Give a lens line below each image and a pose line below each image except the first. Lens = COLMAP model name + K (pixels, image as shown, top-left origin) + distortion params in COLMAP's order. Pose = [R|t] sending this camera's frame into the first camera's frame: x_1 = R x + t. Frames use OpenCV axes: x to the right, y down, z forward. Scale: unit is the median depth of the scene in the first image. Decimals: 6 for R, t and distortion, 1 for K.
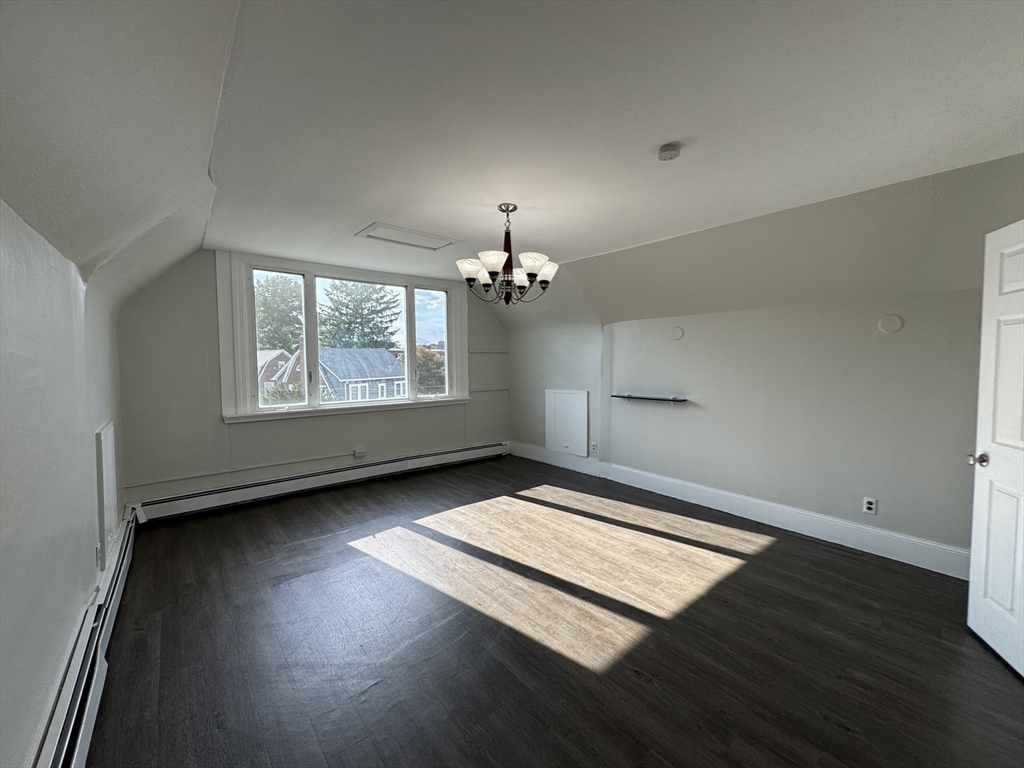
lens RADIAL K [[413.3, 0, 509.1], [0, 413.3, 379.2], [0, 0, 1]] dist [-0.000342, 0.001095]
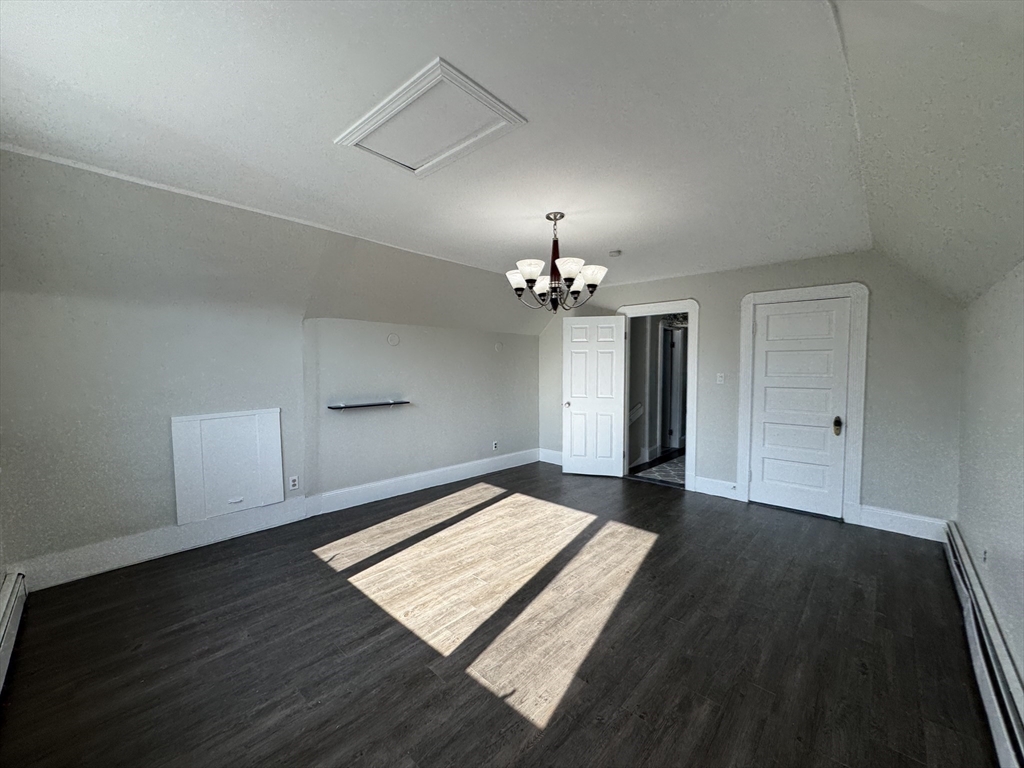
lens RADIAL K [[413.3, 0, 510.6], [0, 413.3, 387.7], [0, 0, 1]] dist [-0.000342, 0.001095]
pose [[-0.144263, -0.051461, 0.988200, -0.775345], [0.037672, 0.997637, 0.057452, -0.043563], [-0.988822, 0.045515, -0.141984, 0.980131]]
